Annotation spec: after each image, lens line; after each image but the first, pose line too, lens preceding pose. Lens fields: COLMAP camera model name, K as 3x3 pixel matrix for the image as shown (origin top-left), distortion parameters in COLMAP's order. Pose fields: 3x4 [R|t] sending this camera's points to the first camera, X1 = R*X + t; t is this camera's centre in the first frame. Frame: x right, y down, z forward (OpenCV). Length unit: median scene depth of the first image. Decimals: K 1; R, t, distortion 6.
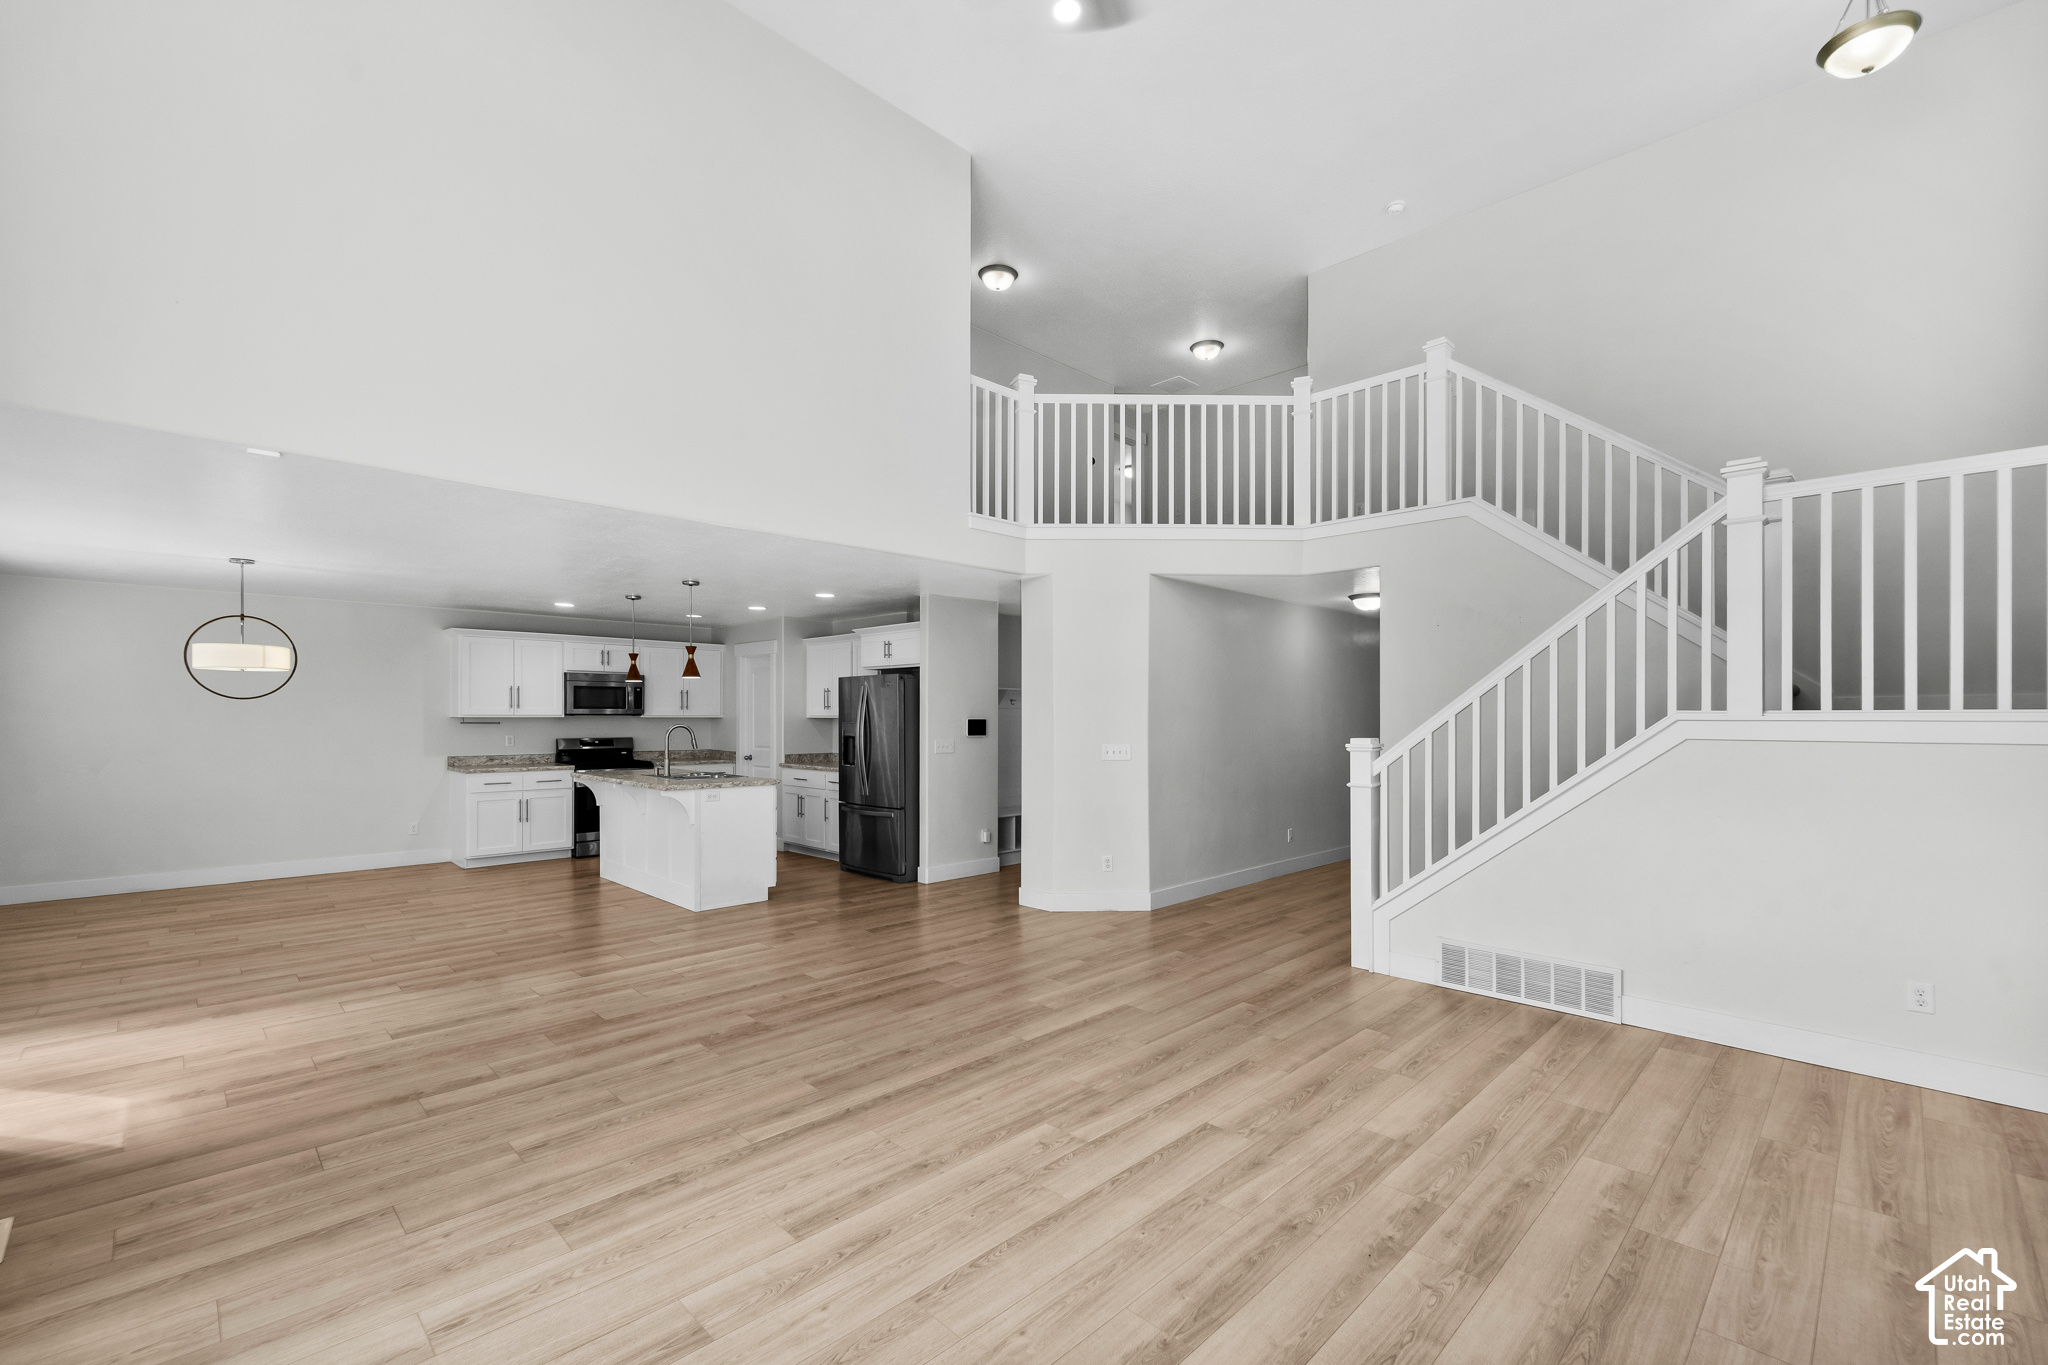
lens RADIAL K [[853.2, 0, 1009.0], [0, 853.2, 704.1], [0, 0, 1]] dist [0.000187, -0.002917]
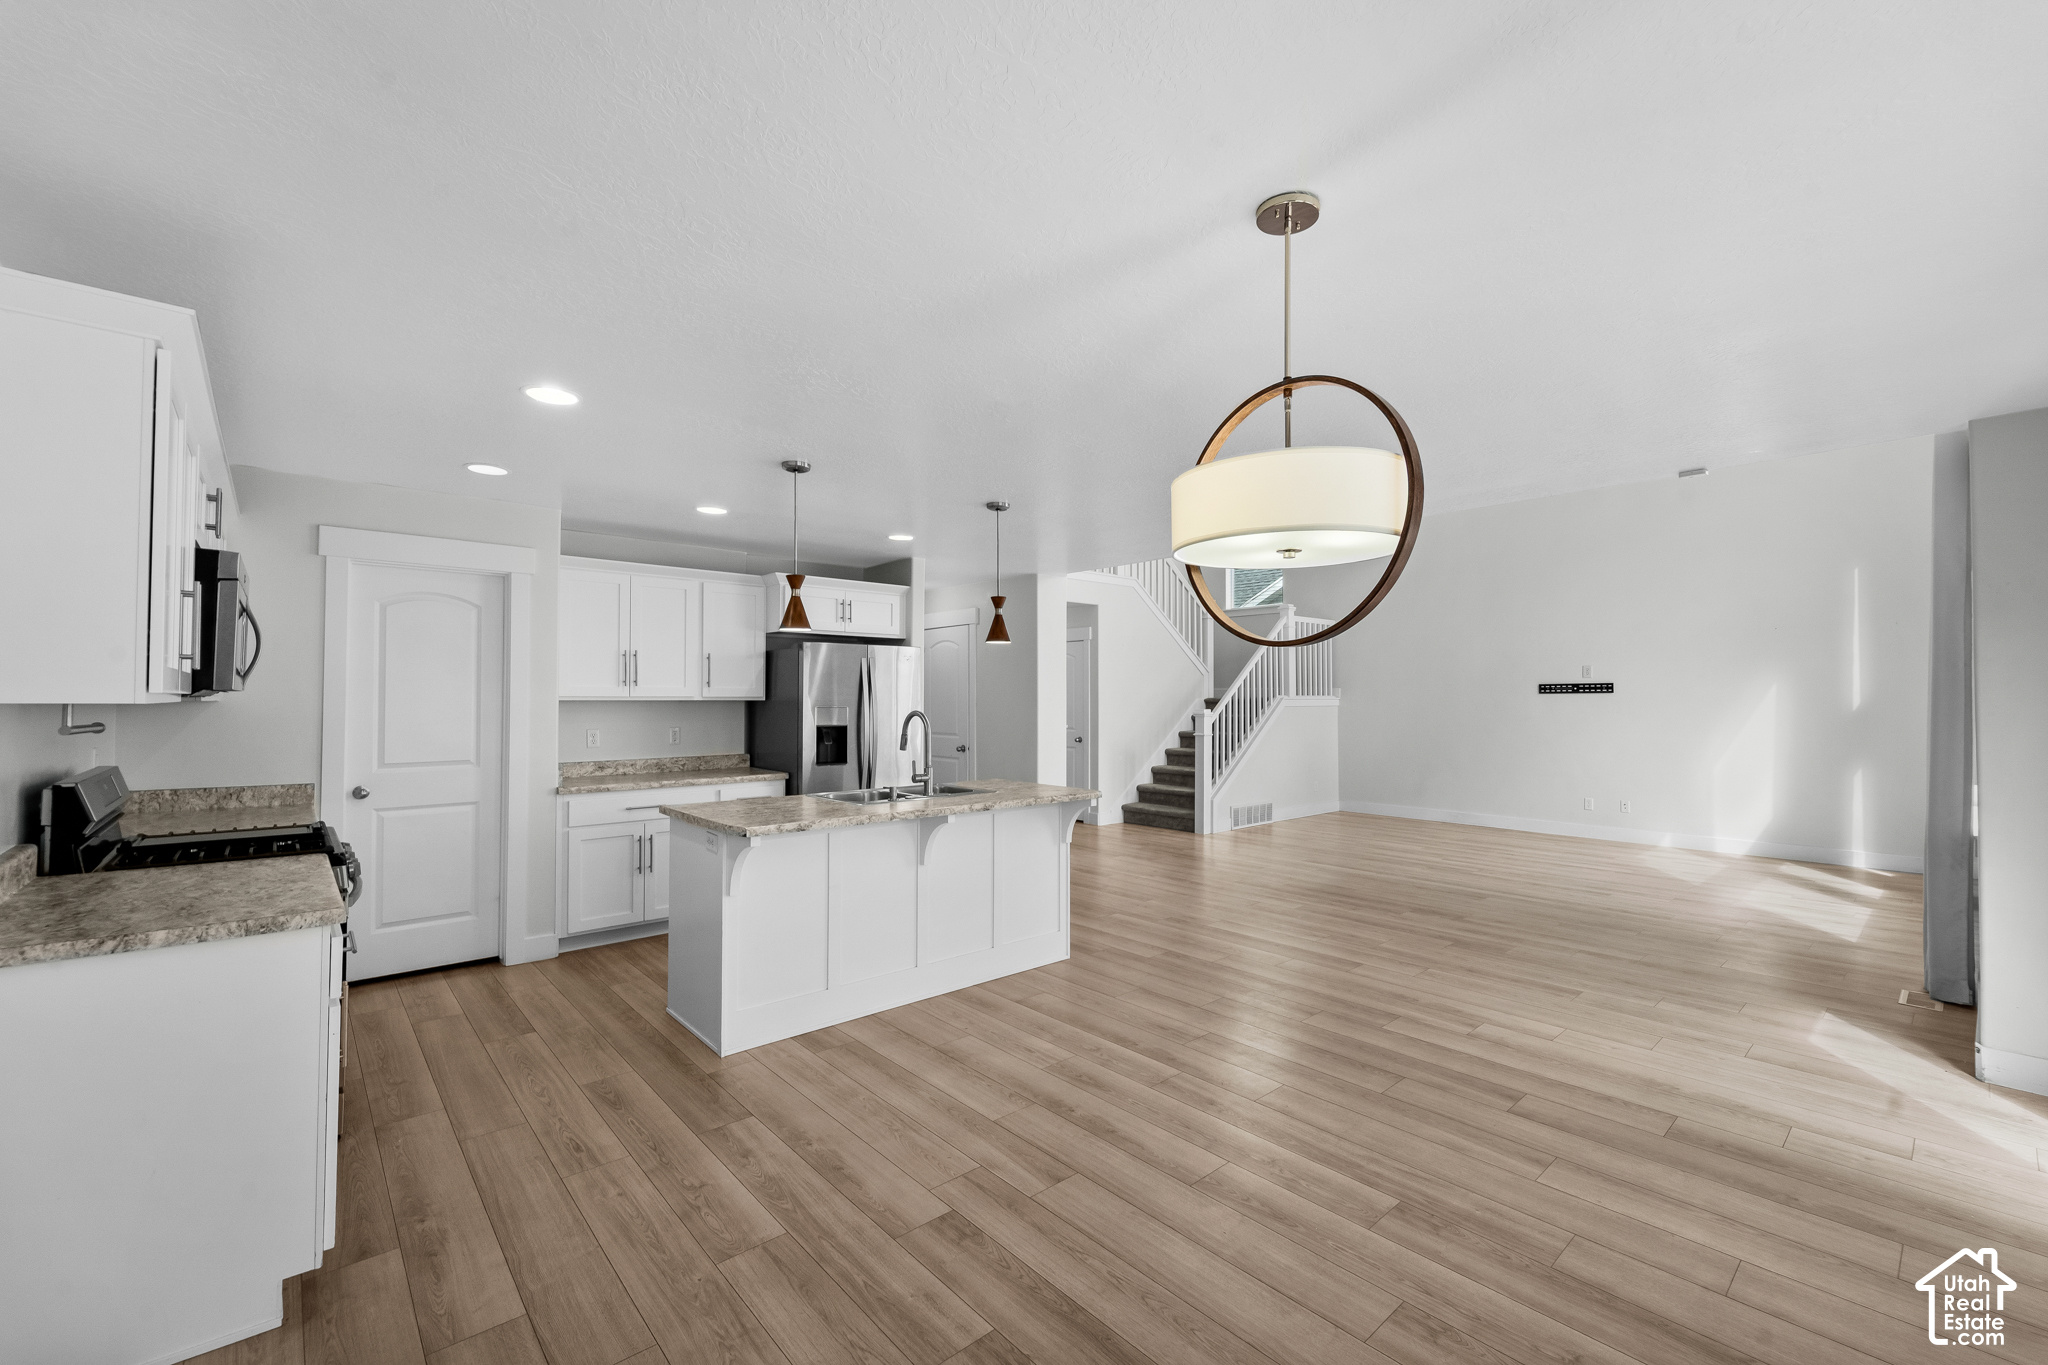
lens RADIAL K [[853.2, 0, 1010.4], [0, 853.2, 686.5], [0, 0, 1]] dist [0.000187, -0.002917]
pose [[0.061415, 0.012456, 0.998035, -1.613930], [-0.015517, 0.999813, -0.011524, 0.017647], [-0.997992, -0.014779, 0.061597, 1.442427]]
